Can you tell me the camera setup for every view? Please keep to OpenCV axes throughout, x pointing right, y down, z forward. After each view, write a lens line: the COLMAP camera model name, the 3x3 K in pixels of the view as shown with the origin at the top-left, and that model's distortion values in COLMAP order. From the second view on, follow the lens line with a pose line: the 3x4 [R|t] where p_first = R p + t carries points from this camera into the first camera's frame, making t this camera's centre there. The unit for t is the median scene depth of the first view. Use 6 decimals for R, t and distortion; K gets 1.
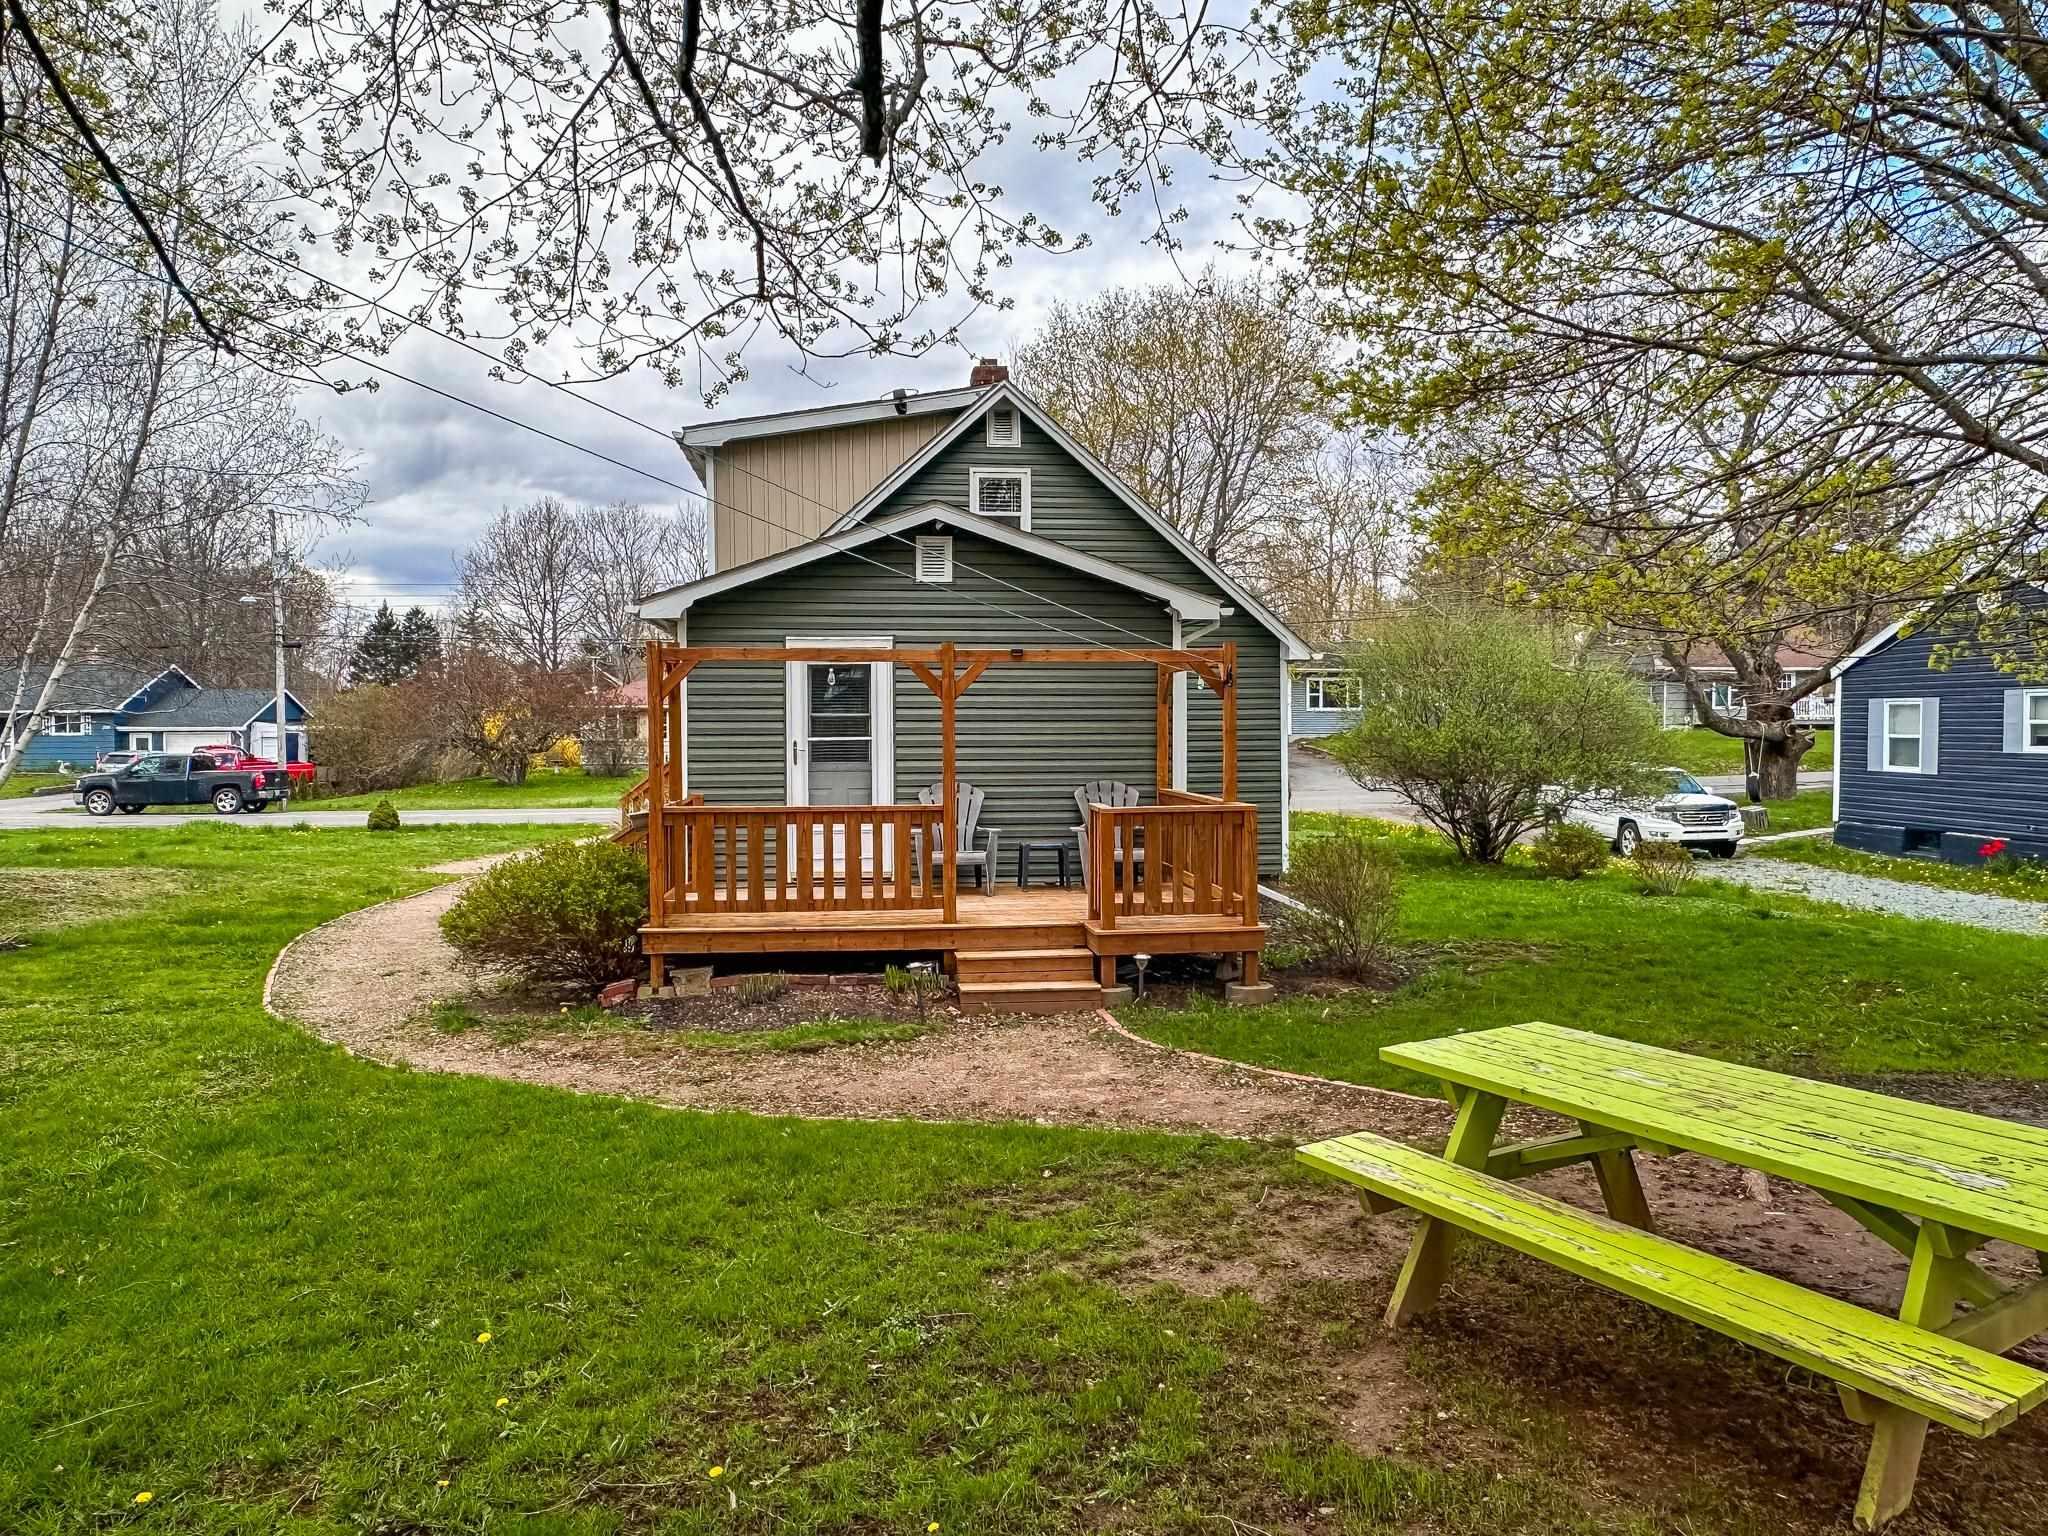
lens RADIAL K [[1393.5, 0, 1018.8], [0, 1393.5, 773.8], [0, 0, 1]] dist [0.002032, 0.000648]
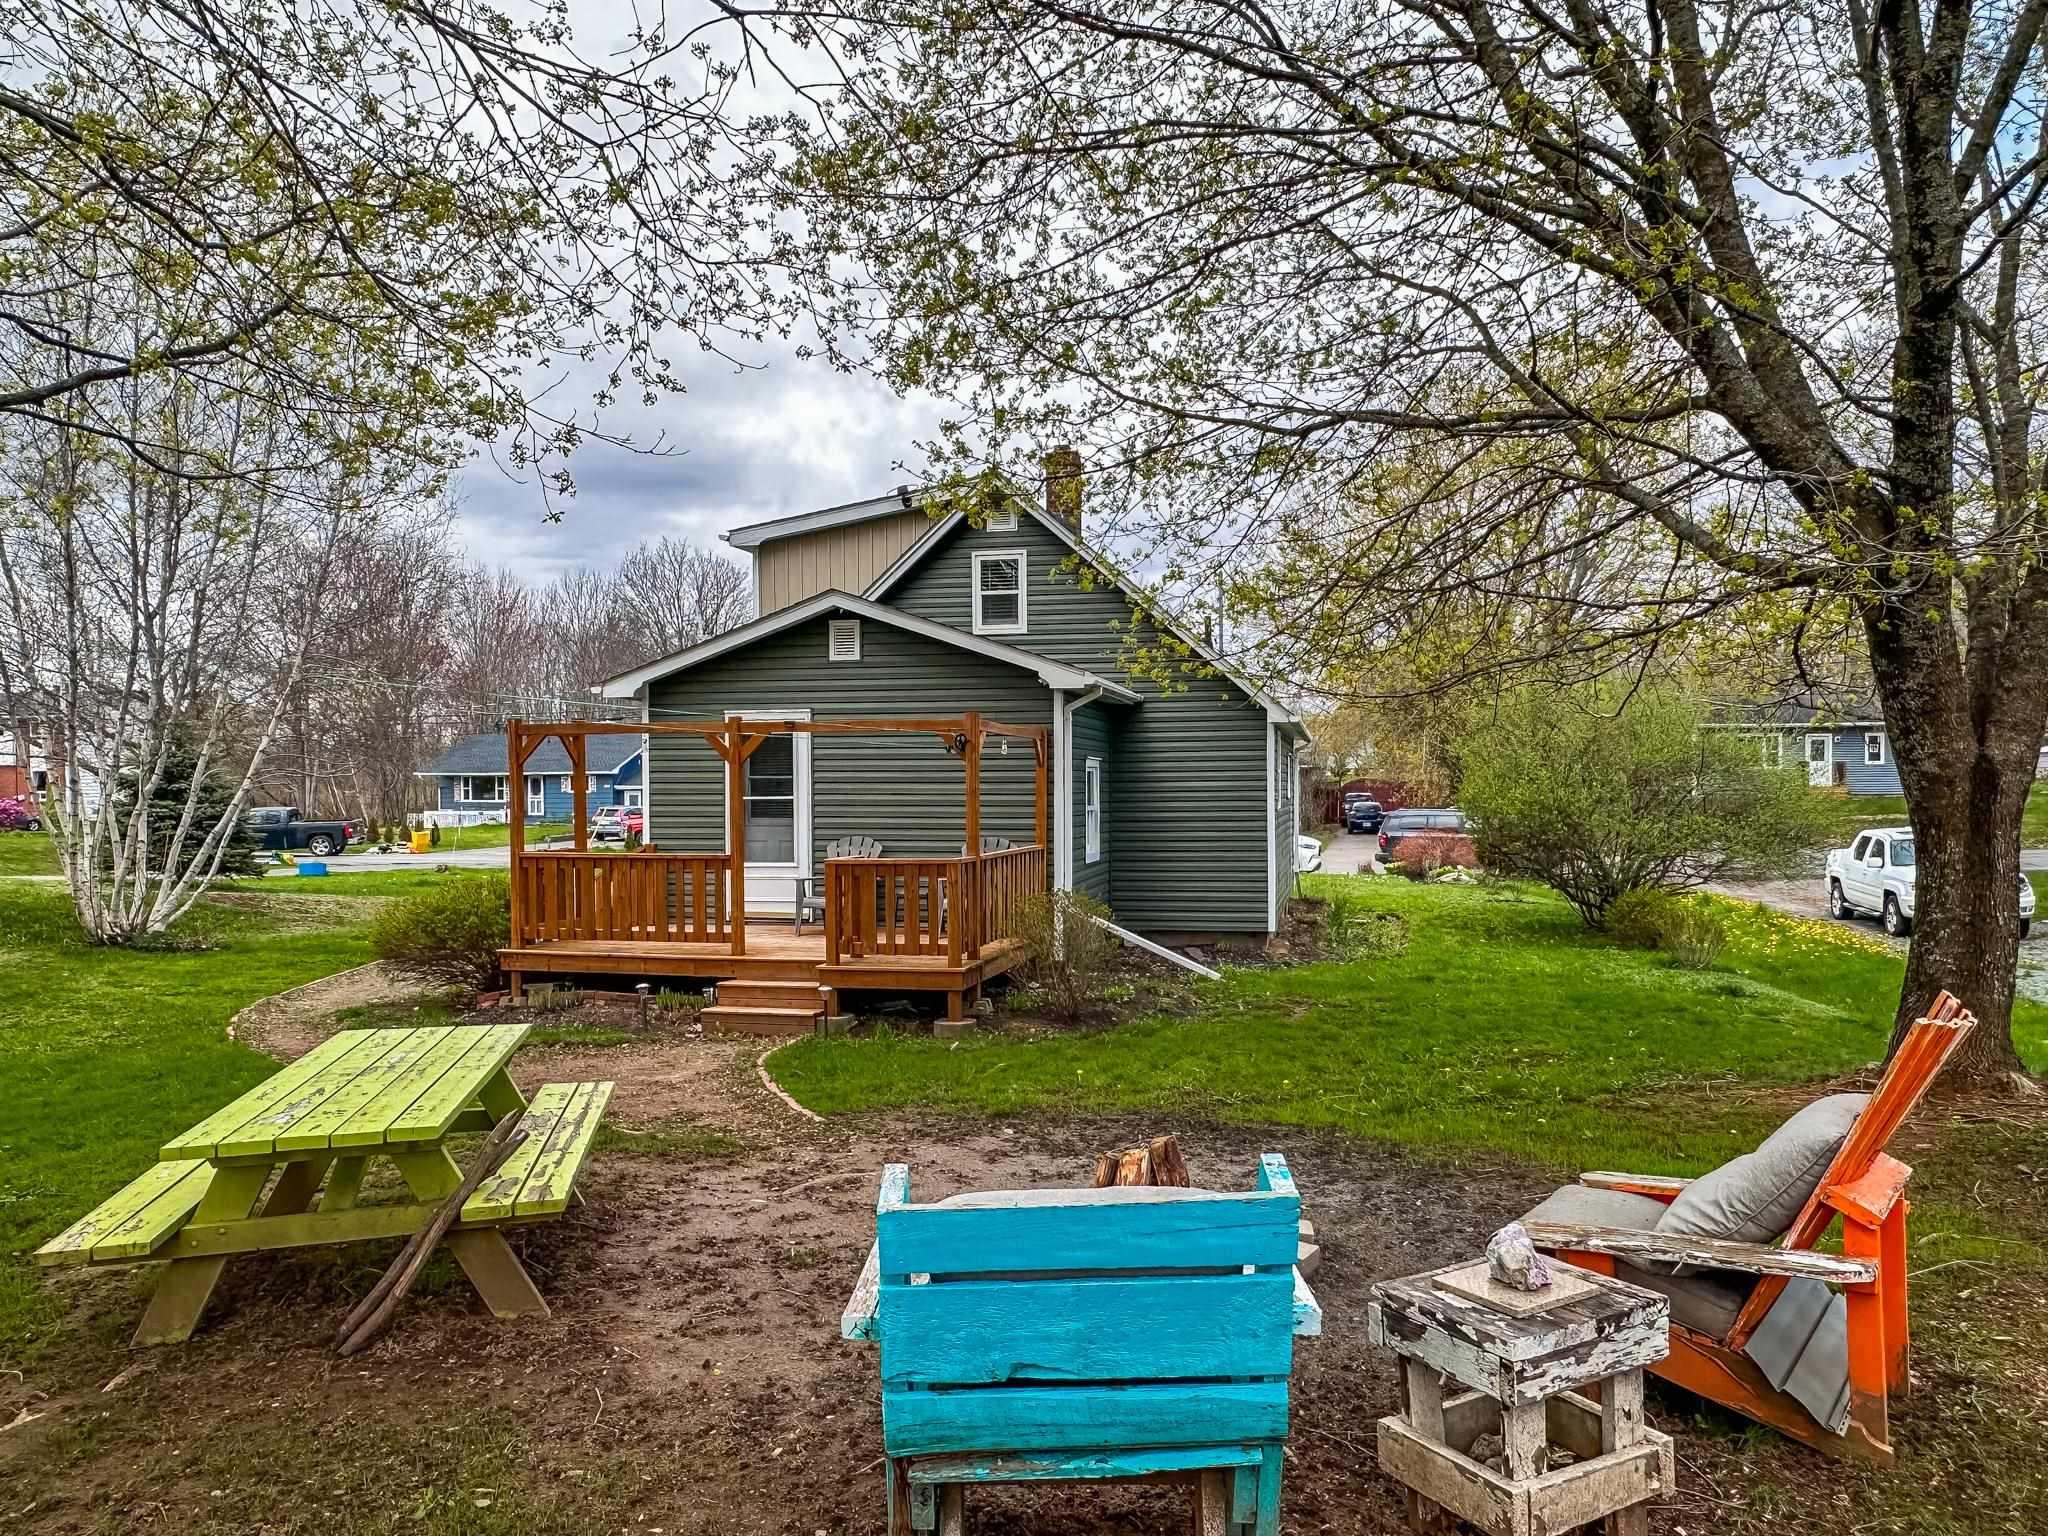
lens RADIAL K [[1393.5, 0, 1096.7], [0, 1393.5, 832.5], [0, 0, 1]] dist [0.002032, 0.000648]
pose [[0.950061, 0.011517, -0.311851, 0.490877], [-0.011434, 0.999932, 0.002094, -0.001980], [0.311854, 0.001576, 0.950129, -0.016788]]
